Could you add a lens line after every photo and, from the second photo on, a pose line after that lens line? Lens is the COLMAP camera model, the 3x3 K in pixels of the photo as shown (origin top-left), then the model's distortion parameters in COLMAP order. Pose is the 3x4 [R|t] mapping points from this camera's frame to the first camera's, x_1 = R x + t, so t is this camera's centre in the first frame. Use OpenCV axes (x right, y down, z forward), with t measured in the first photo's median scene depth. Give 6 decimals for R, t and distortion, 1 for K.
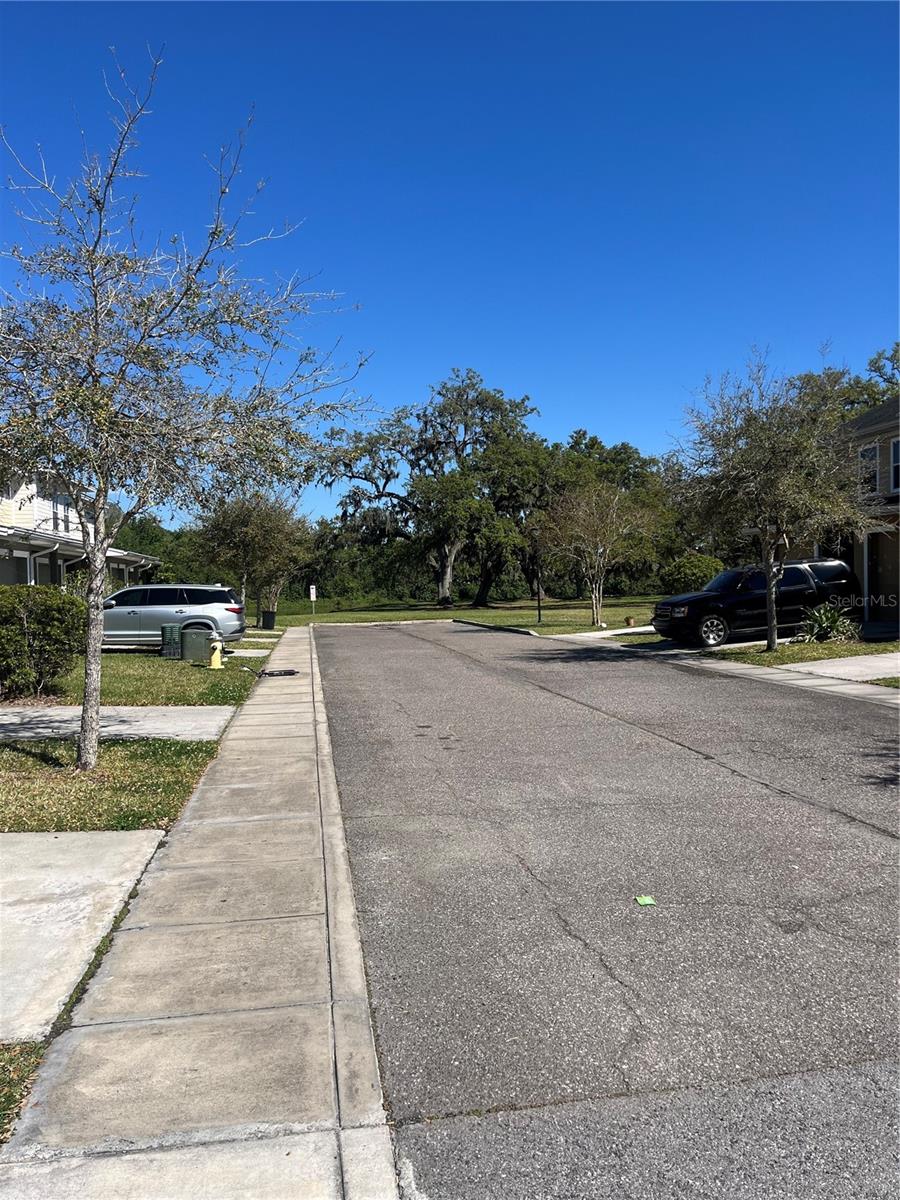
lens RADIAL K [[909.4, 0, 454.0], [0, 909.4, 602.2], [0, 0, 1]] dist [0.073694, -0.093469]
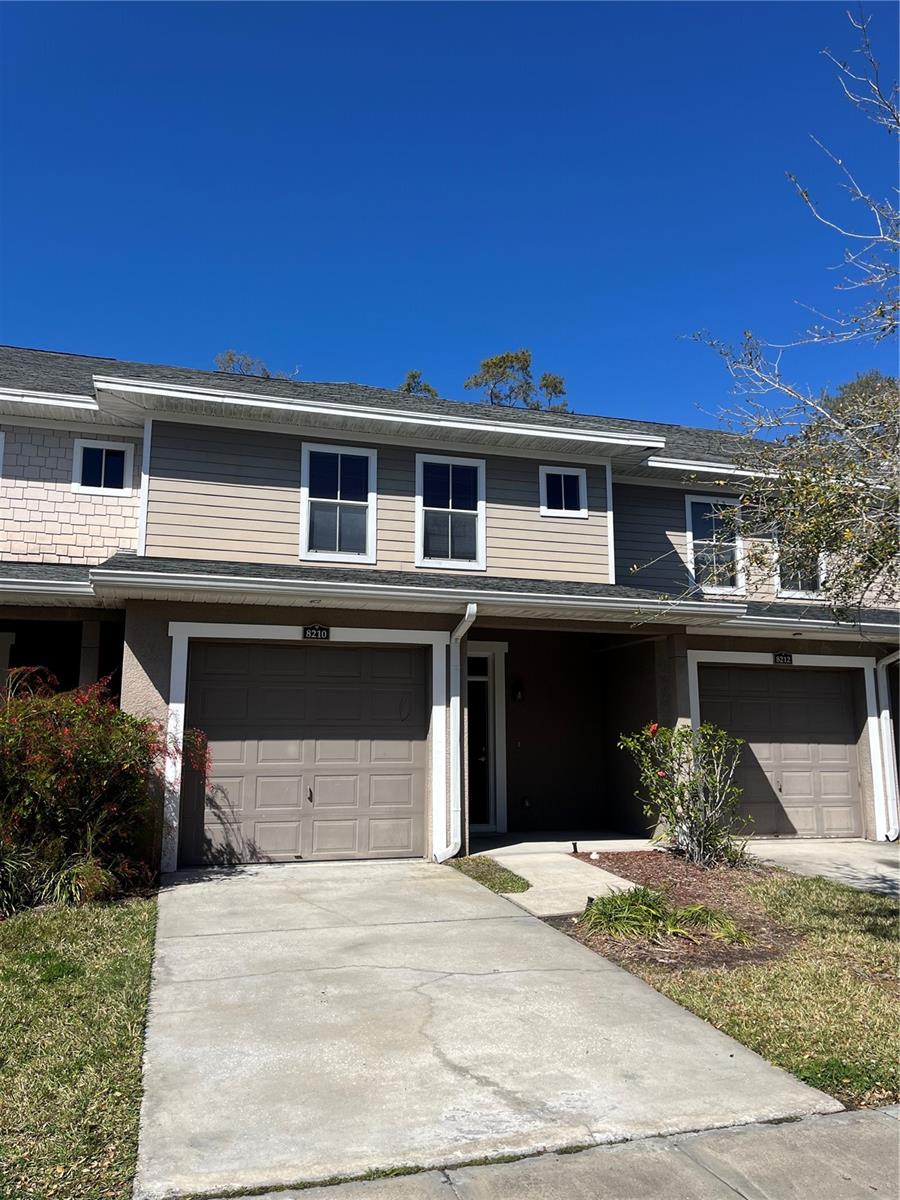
lens RADIAL K [[909.4, 0, 450.1], [0, 909.4, 593.2], [0, 0, 1]] dist [0.073694, -0.093469]
pose [[0.132937, -0.149130, -0.979841, 0.407170], [-0.018832, 0.988057, -0.152935, -0.001664], [0.990946, 0.038783, 0.128541, 0.781780]]
